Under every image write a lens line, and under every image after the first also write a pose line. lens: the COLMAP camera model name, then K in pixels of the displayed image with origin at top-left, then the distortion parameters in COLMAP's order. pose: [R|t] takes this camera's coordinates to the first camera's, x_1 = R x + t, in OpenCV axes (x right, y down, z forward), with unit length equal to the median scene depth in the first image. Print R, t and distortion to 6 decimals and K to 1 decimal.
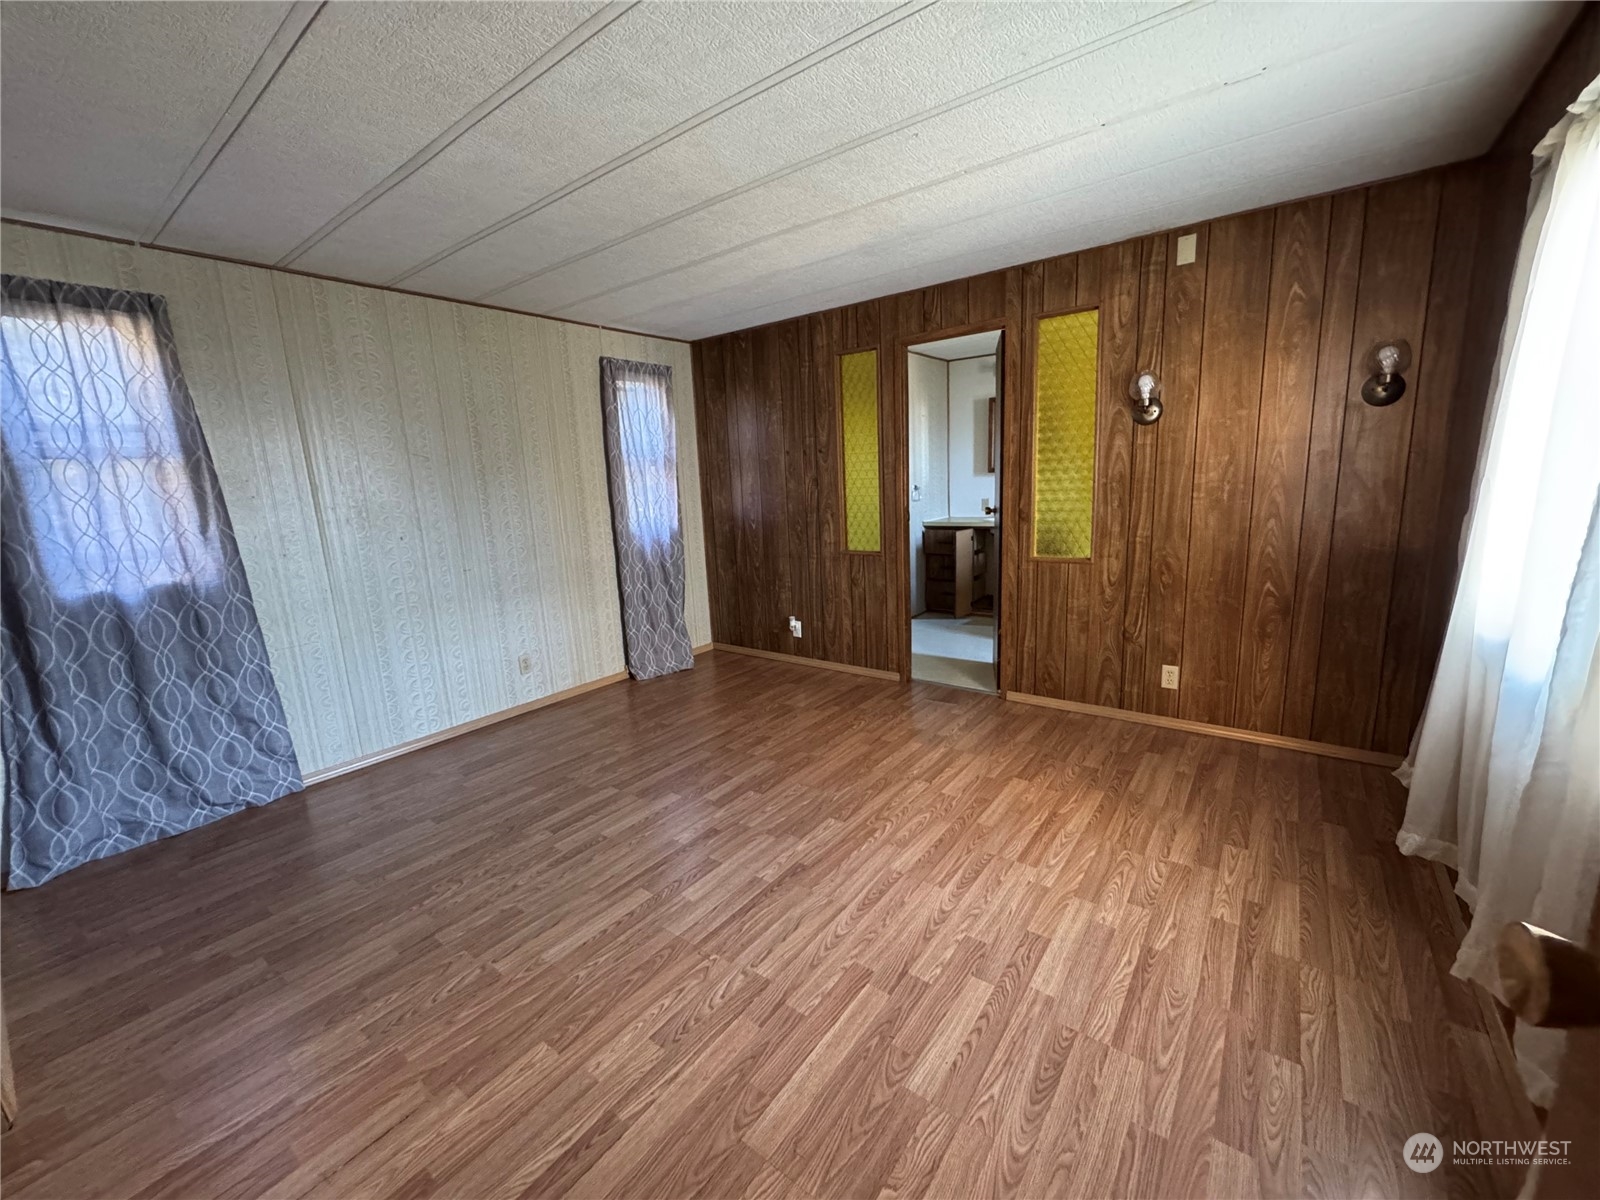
lens RADIAL K [[638.6, 0, 799.1], [0, 638.6, 599.2], [0, 0, 1]] dist [-0.002488, -0.000101]
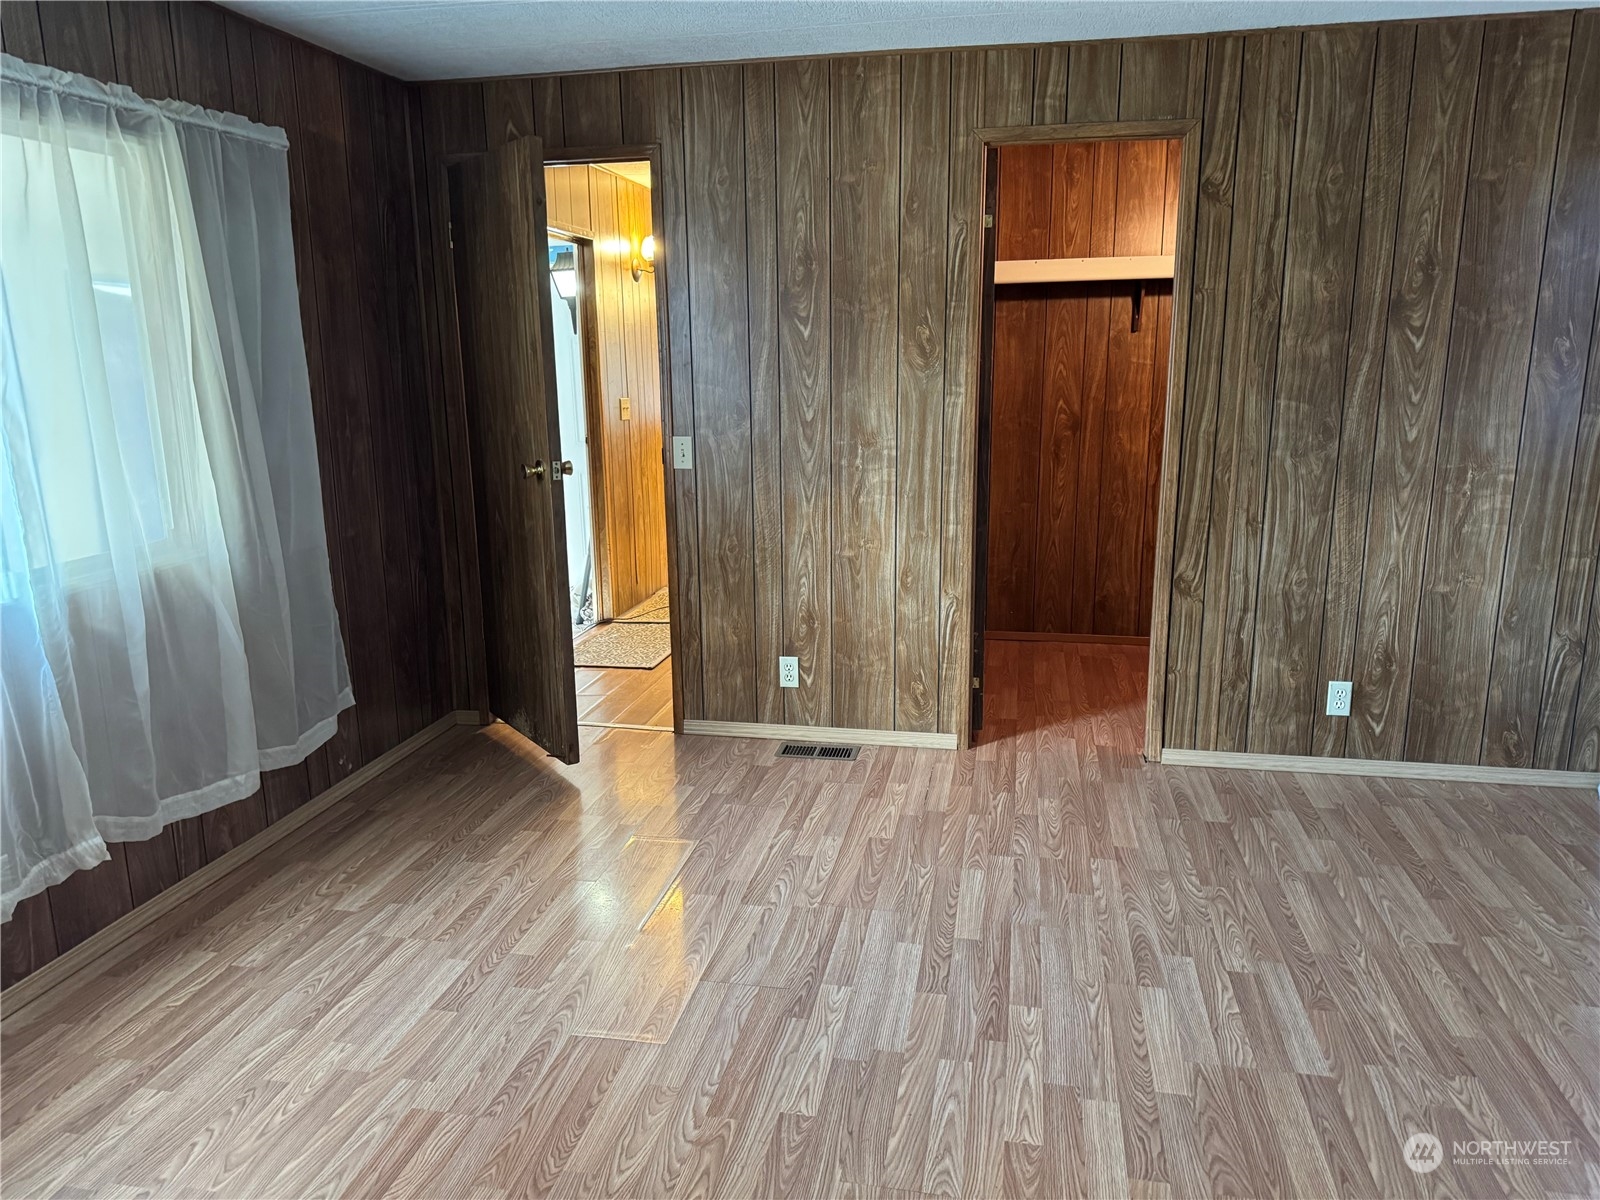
lens RADIAL K [[1134.1, 0, 799.7], [0, 1134.1, 605.7], [0, 0, 1]] dist [0.046494, -0.059196]
pose [[-0.899044, 0.150405, -0.411216, 0.307385], [-0.032368, 0.913753, 0.404978, -0.307647], [0.436661, 0.377404, -0.816636, 1.350070]]
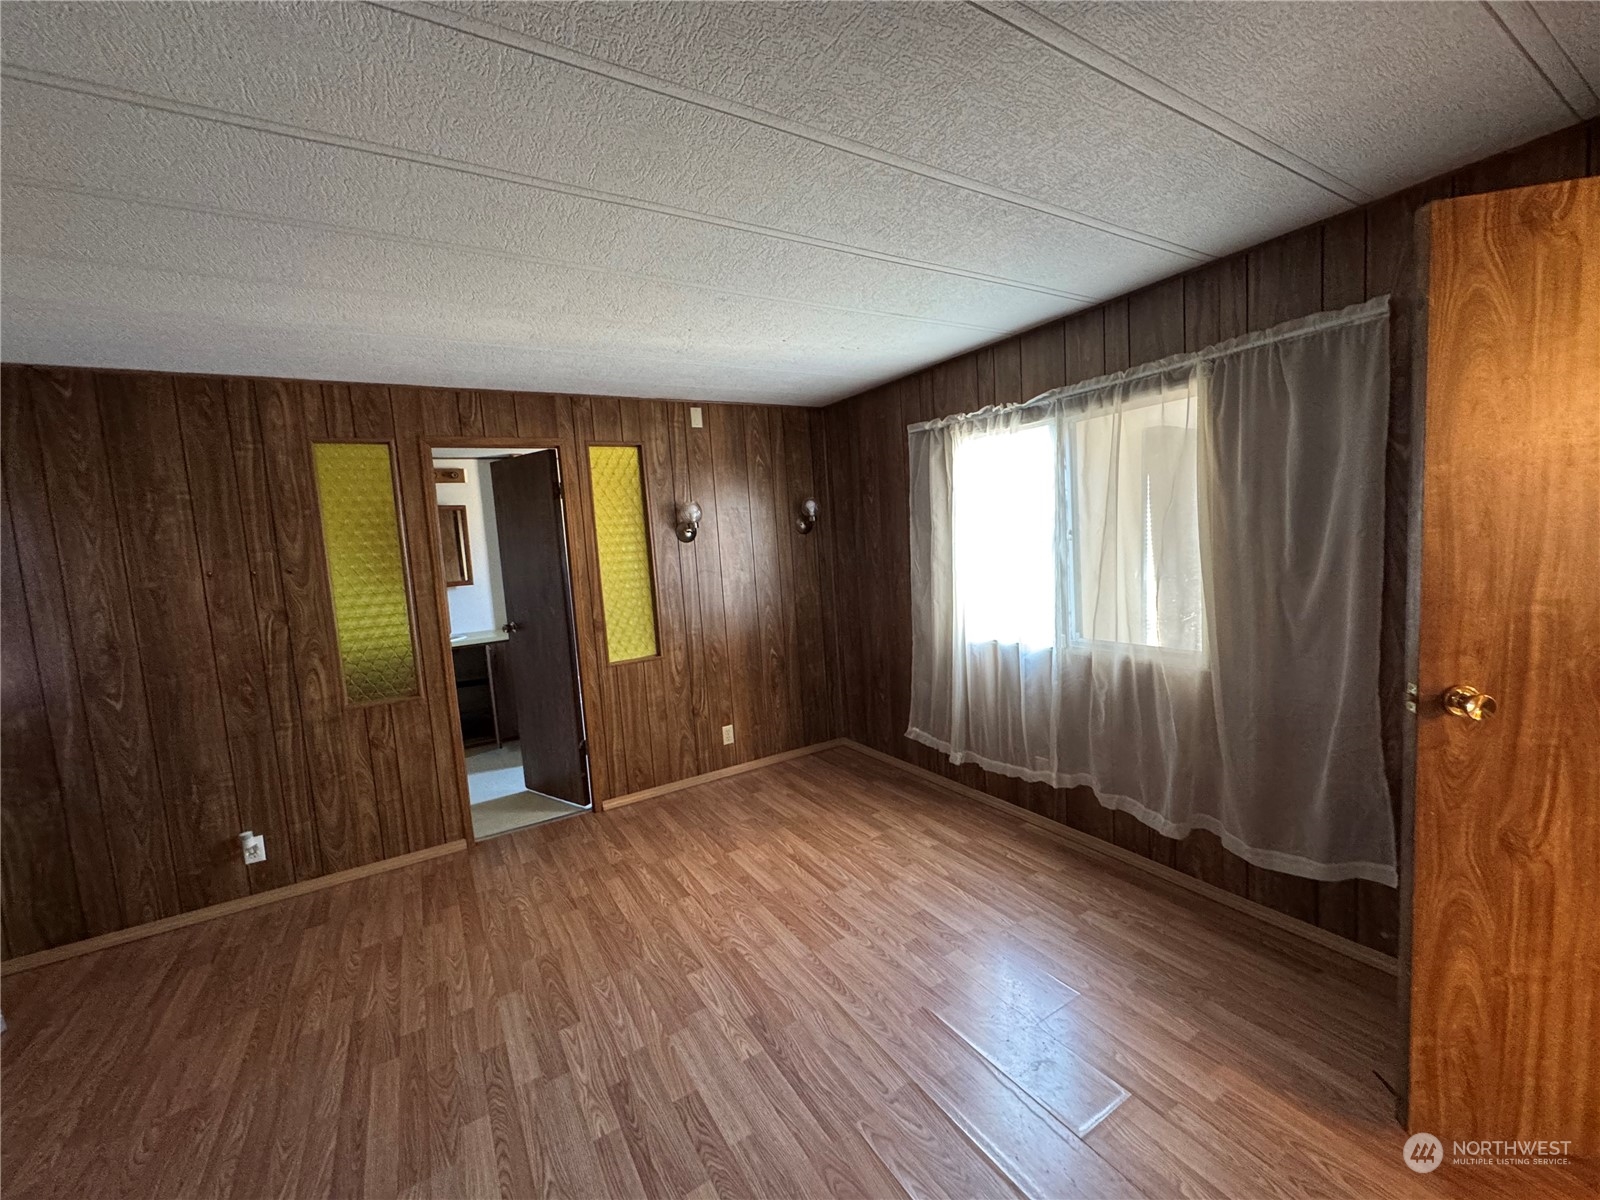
lens RADIAL K [[638.6, 0, 800.3], [0, 638.6, 598.6], [0, 0, 1]] dist [-0.002488, -0.000101]
pose [[0.369678, -0.066937, 0.926746, -0.581892], [0.227973, 0.973449, -0.020628, -0.091935], [-0.900759, 0.218898, 0.375122, 0.365536]]
